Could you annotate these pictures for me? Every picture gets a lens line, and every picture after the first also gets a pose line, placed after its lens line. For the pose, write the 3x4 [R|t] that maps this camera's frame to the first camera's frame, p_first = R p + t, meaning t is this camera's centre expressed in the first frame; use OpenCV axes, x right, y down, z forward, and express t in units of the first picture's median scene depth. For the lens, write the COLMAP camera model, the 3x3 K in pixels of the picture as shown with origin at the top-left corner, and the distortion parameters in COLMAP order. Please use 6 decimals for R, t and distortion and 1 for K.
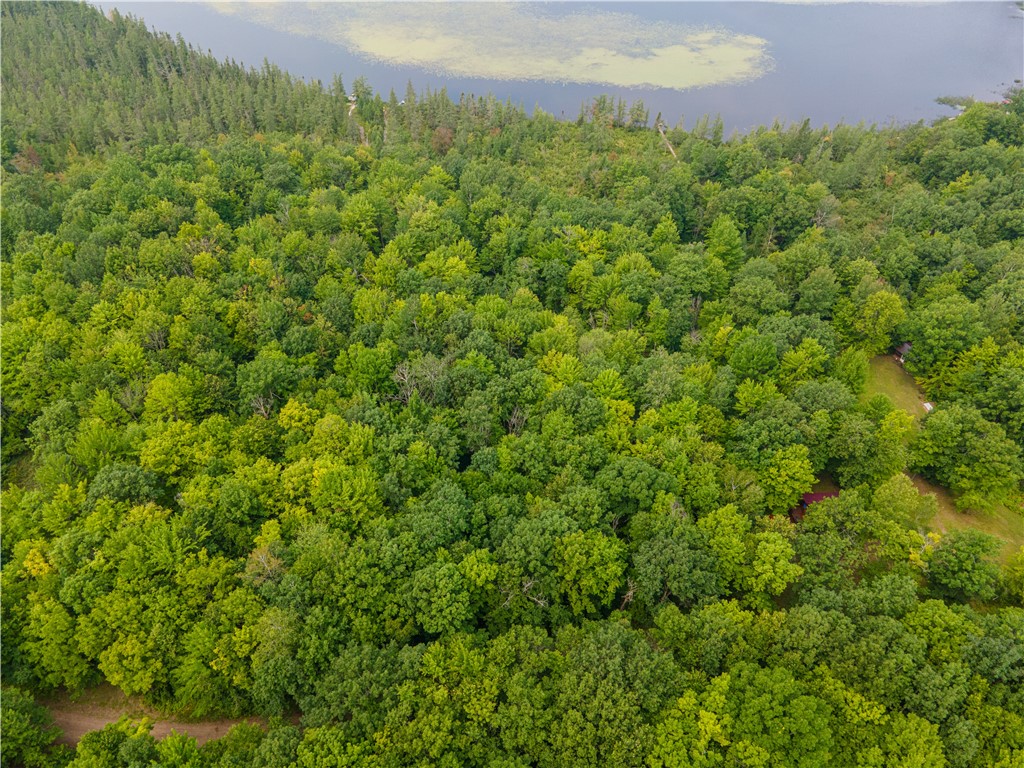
lens RADIAL K [[754.9, 0, 512.0], [0, 754.9, 384.0], [0, 0, 1]] dist [0.007631, 0.059794]
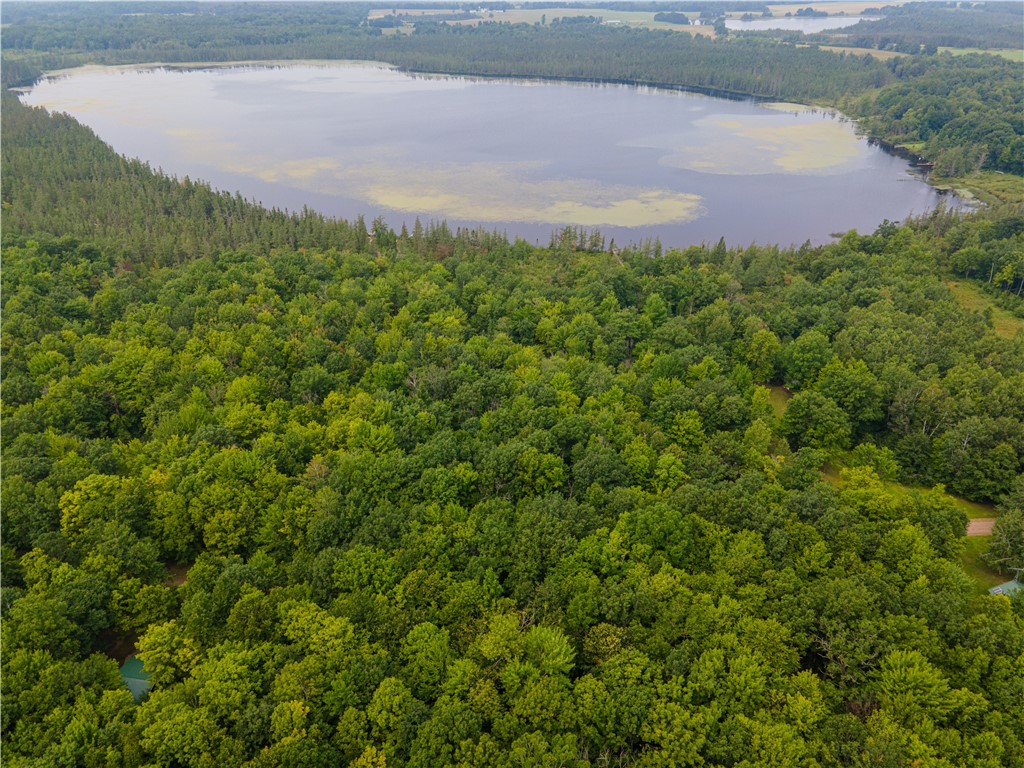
lens RADIAL K [[754.9, 0, 512.0], [0, 754.9, 384.0], [0, 0, 1]] dist [0.007631, 0.059794]
pose [[0.999970, -0.005388, 0.005590, 0.025967], [0.006517, 0.973860, -0.227055, 0.270677], [-0.004221, 0.227085, 0.973866, -0.298215]]
